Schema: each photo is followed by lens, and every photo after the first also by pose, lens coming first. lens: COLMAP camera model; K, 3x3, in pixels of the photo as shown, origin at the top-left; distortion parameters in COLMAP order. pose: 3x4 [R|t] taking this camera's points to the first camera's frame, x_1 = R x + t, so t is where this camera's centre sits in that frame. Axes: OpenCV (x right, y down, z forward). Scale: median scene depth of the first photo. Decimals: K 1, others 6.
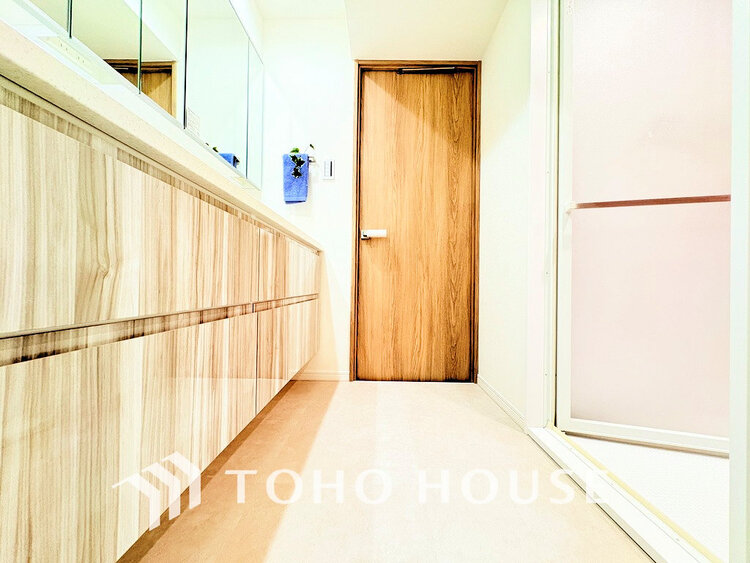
lens RADIAL K [[300.9, 0, 373.7], [0, 300.9, 285.0], [0, 0, 1]] dist [0.000665, 0.000082]
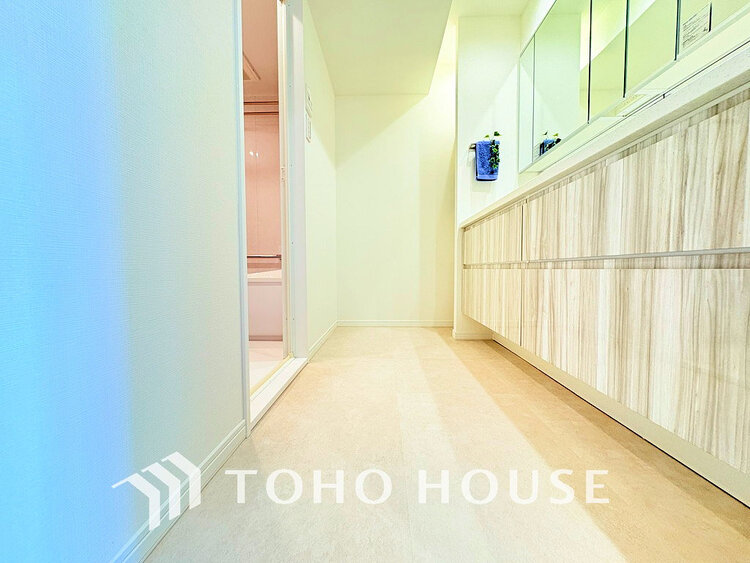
lens RADIAL K [[300.9, 0, 375.7], [0, 300.9, 282.0], [0, 0, 1]] dist [0.000665, 0.000082]
pose [[-0.999769, -0.012138, 0.017754, 0.191146], [-0.011398, 0.999087, 0.041173, 0.082032], [-0.018237, 0.040961, -0.998994, 1.894509]]
